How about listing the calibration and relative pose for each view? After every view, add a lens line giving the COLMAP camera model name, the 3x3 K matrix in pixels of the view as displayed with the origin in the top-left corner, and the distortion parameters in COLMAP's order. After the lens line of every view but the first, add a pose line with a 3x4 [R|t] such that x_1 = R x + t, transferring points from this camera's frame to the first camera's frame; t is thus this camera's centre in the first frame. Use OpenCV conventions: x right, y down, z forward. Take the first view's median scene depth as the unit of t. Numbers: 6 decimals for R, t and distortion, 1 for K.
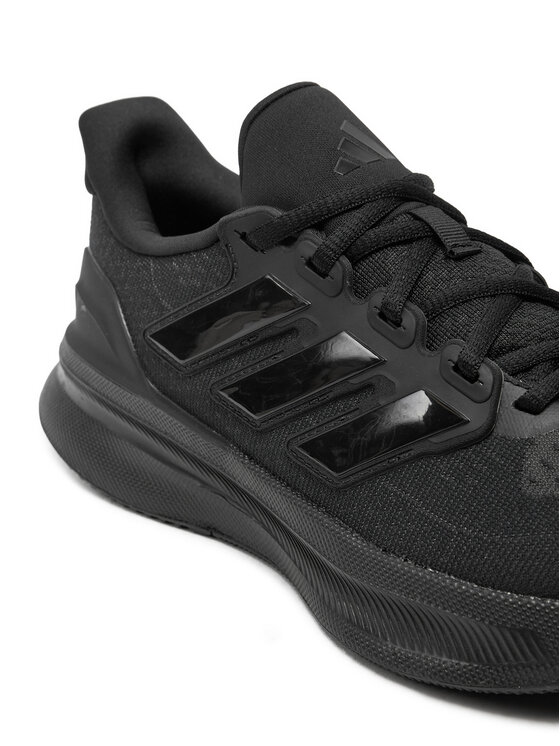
lens RADIAL K [[1345.7, 0, 278.9], [0, 1345.7, 374.1], [0, 0, 1]] dist [-0.016911, 0.000000]
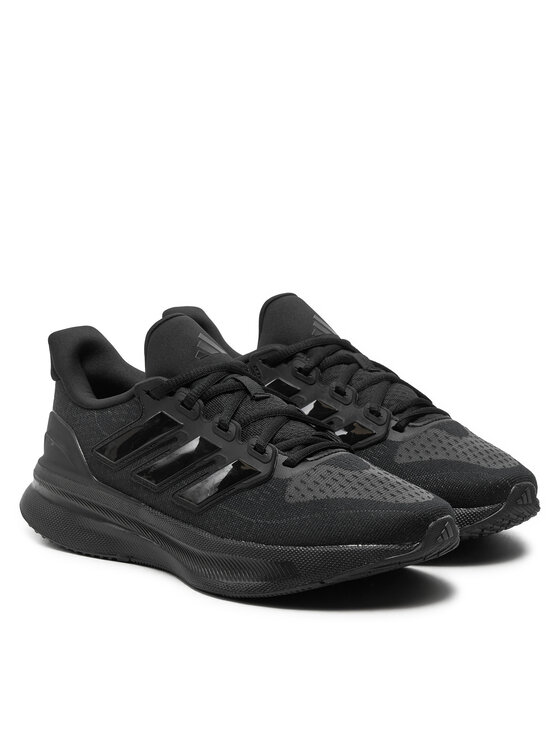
lens RADIAL K [[2193.7, 0, 280.2], [0, 2193.7, 373.1], [0, 0, 1]] dist [0.140345, 0.000000]
pose [[0.997437, -0.009777, 0.070872, -0.061841], [0.024149, 0.978490, -0.204876, 0.536187], [-0.067345, 0.206062, 0.976219, -2.156664]]
